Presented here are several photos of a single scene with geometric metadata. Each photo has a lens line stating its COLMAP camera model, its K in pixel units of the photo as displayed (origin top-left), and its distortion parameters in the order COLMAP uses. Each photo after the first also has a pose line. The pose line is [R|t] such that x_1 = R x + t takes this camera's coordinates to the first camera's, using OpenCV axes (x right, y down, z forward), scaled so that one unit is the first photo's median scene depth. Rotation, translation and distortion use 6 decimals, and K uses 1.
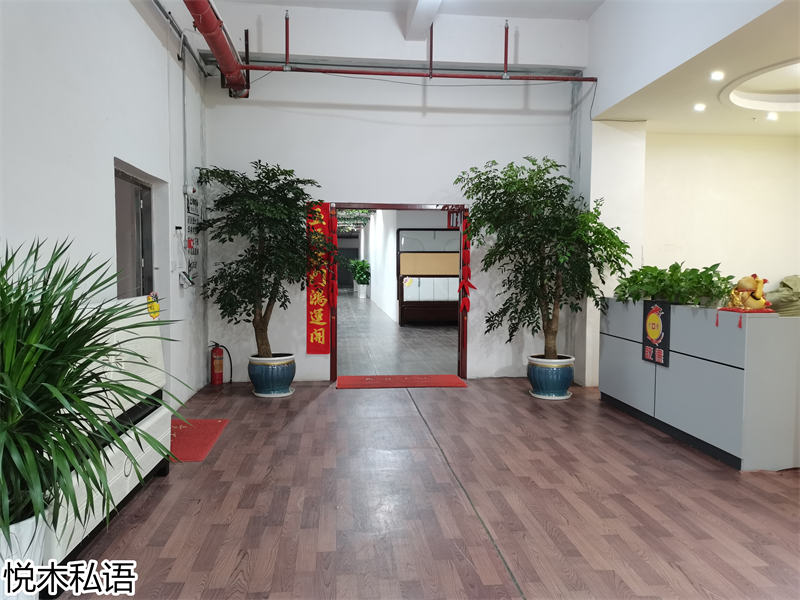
lens RADIAL K [[603.3, 0, 397.3], [0, 603.3, 298.1], [0, 0, 1]] dist [0.025512, -0.001917]
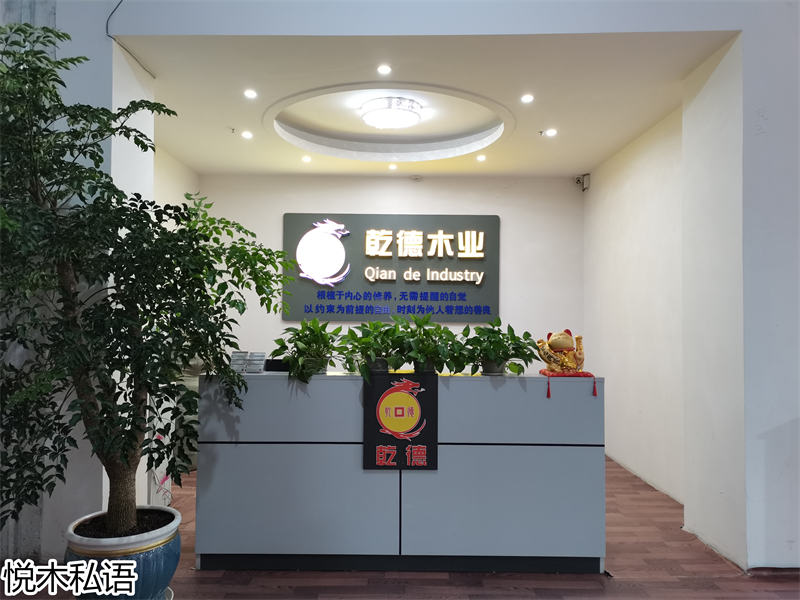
lens RADIAL K [[603.3, 0, 397.3], [0, 603.3, 298.1], [0, 0, 1]] dist [0.025512, -0.001917]
pose [[0.100940, 0.033046, 0.994344, -0.228061], [0.046744, 0.998187, -0.037919, -0.051864], [-0.993794, 0.050307, 0.099212, 0.951106]]
